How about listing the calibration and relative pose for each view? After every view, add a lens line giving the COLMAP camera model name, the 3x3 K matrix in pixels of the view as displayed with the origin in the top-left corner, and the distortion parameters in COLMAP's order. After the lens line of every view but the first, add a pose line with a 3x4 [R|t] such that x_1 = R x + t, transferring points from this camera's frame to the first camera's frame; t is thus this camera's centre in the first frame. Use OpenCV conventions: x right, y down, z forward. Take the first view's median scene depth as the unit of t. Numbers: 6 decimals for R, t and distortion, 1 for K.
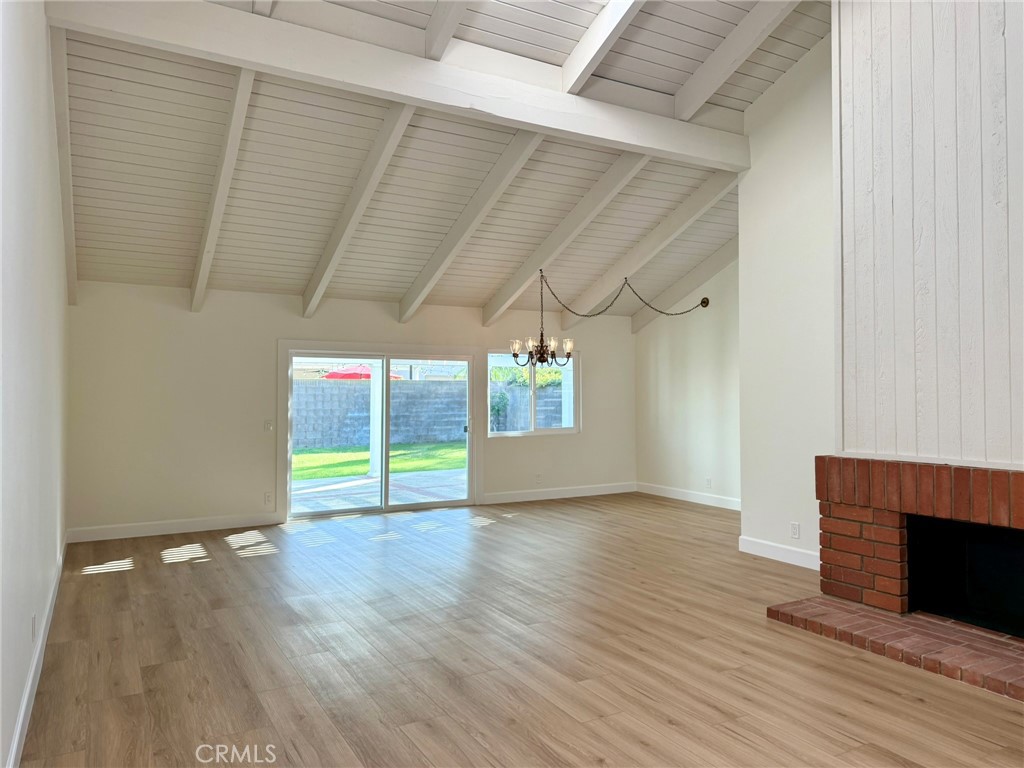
lens RADIAL K [[722.8, 0, 510.9], [0, 722.8, 382.7], [0, 0, 1]] dist [0.010267, 0.000805]
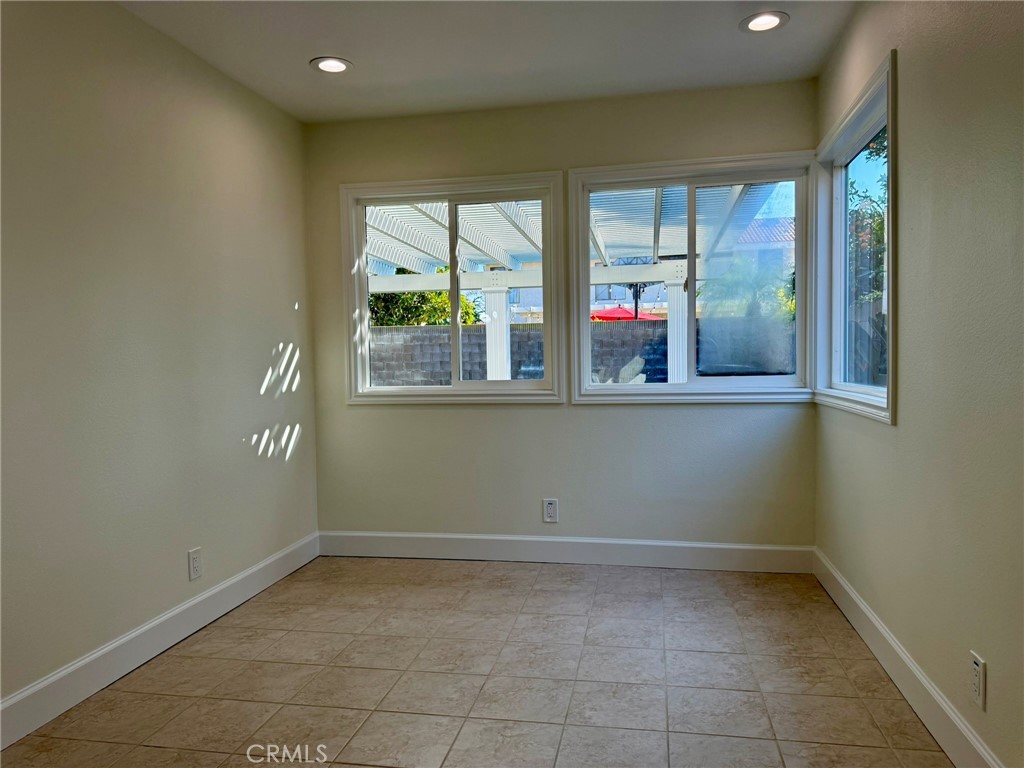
lens RADIAL K [[722.8, 0, 512.0], [0, 722.8, 385.9], [0, 0, 1]] dist [0.010267, 0.000805]
pose [[0.760183, 0.009413, -0.649641, 0.280127], [0.032170, 0.998123, 0.052107, 0.022151], [0.648912, -0.060510, 0.758453, 0.412075]]
